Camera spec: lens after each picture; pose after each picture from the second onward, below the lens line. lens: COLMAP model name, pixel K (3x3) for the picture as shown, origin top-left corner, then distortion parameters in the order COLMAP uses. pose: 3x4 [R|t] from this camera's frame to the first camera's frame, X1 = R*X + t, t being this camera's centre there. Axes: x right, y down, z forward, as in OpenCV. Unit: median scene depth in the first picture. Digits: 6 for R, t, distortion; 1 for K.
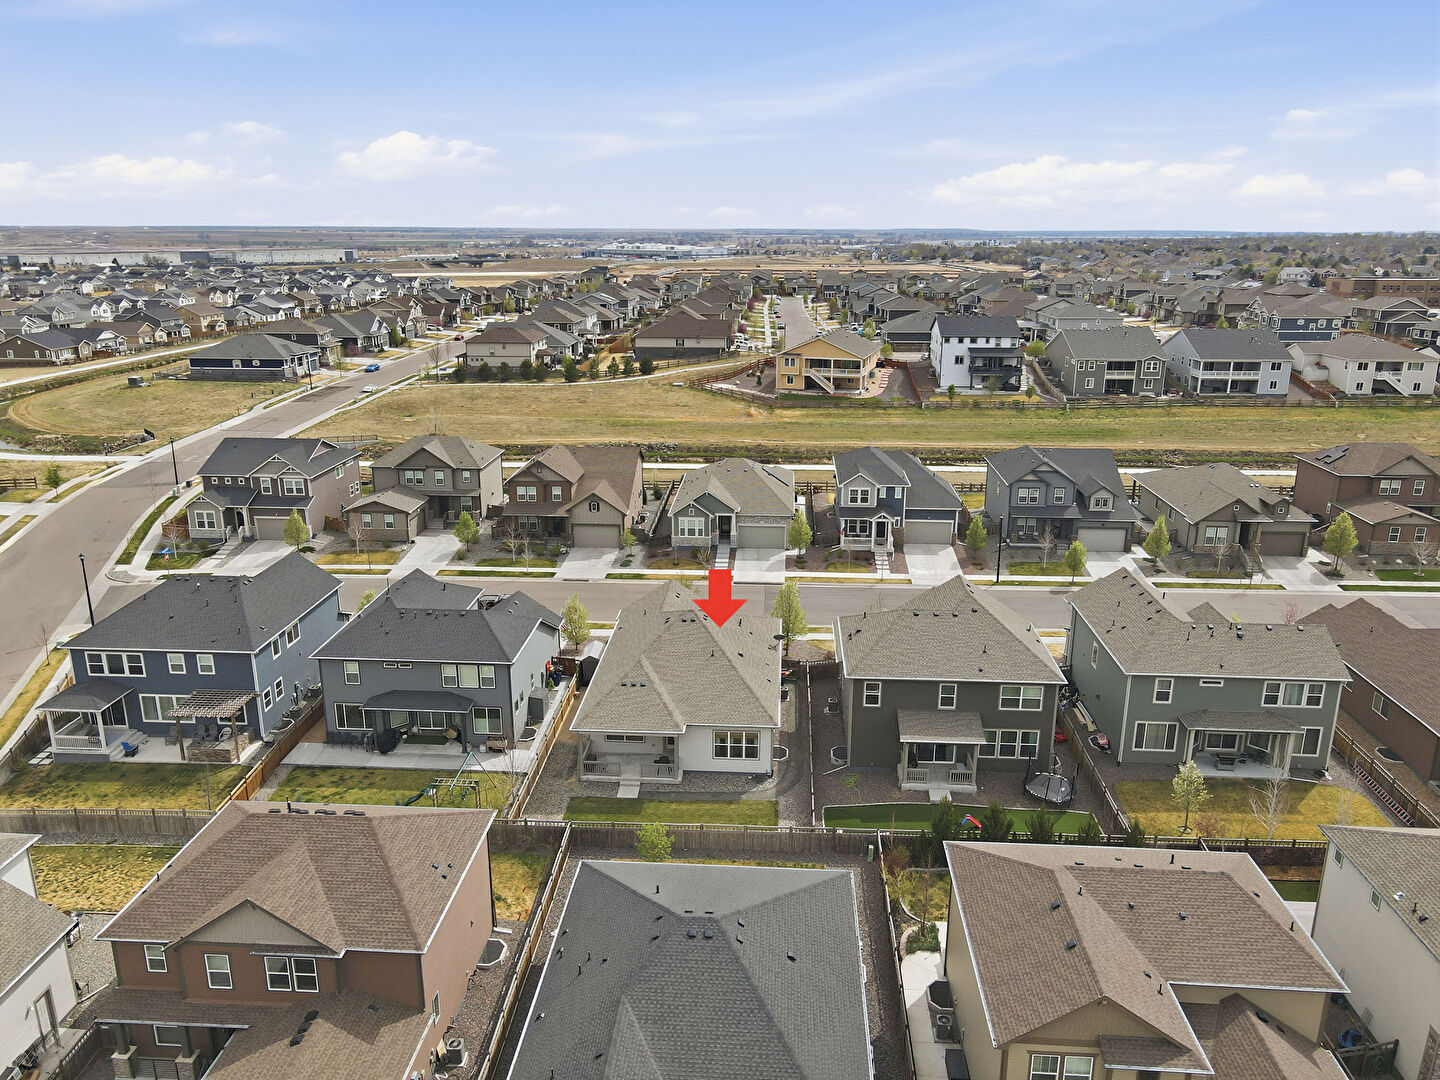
lens RADIAL K [[1056.5, 0, 716.8], [0, 1056.5, 538.8], [0, 0, 1]] dist [-0.000359, 0.017908]
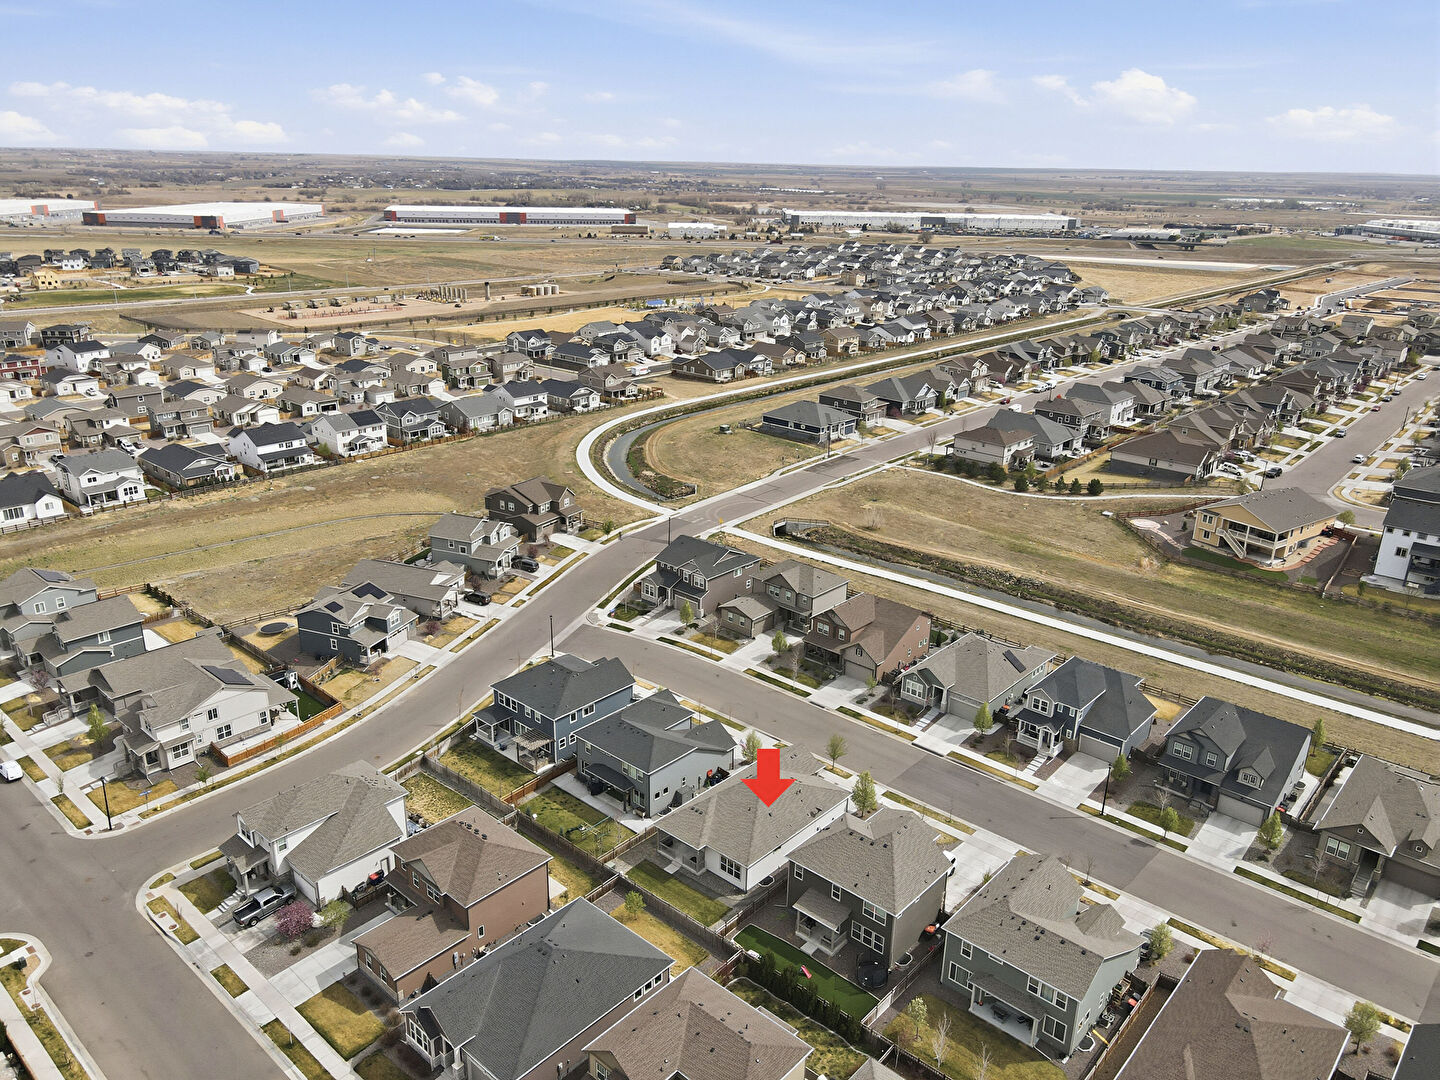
lens RADIAL K [[1056.5, 0, 717.9], [0, 1056.5, 544.5], [0, 0, 1]] dist [-0.000359, 0.017908]
pose [[0.786641, 0.221985, -0.576124, 0.495652], [-0.189211, 0.974906, 0.117289, -0.289858], [0.587703, 0.016744, 0.808903, -0.223617]]
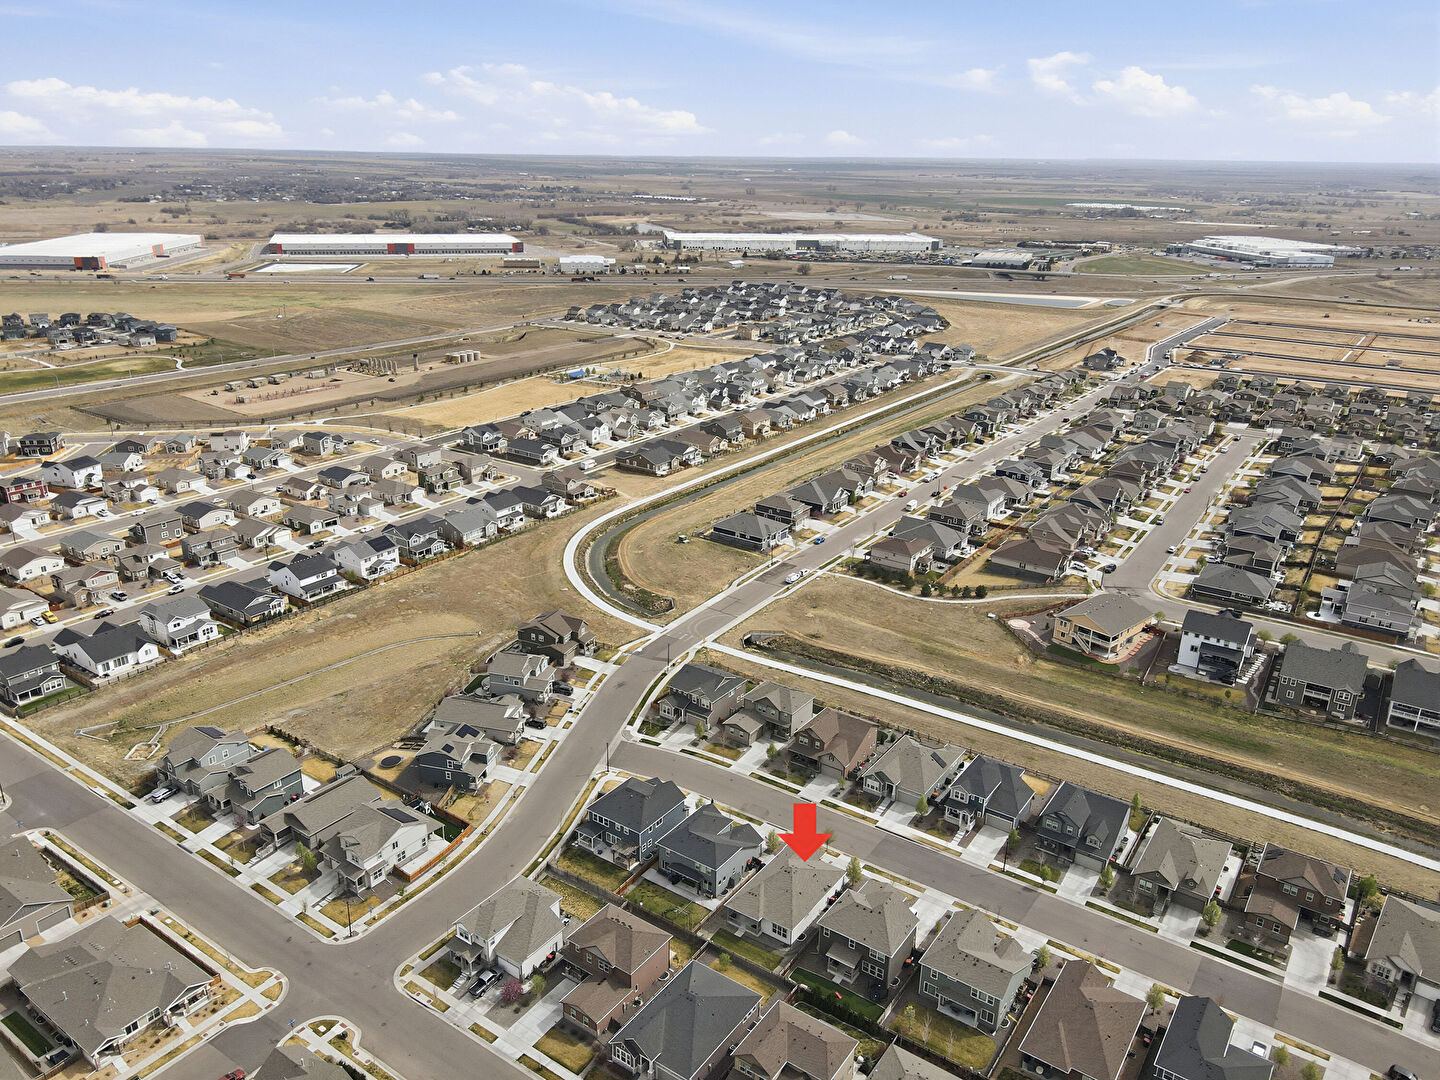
lens RADIAL K [[1056.5, 0, 713.9], [0, 1056.5, 538.3], [0, 0, 1]] dist [-0.000359, 0.017908]
pose [[0.853404, 0.186104, -0.486895, 0.569037], [-0.157041, 0.982488, 0.100279, -0.585178], [0.497031, -0.009116, 0.867685, -0.795343]]
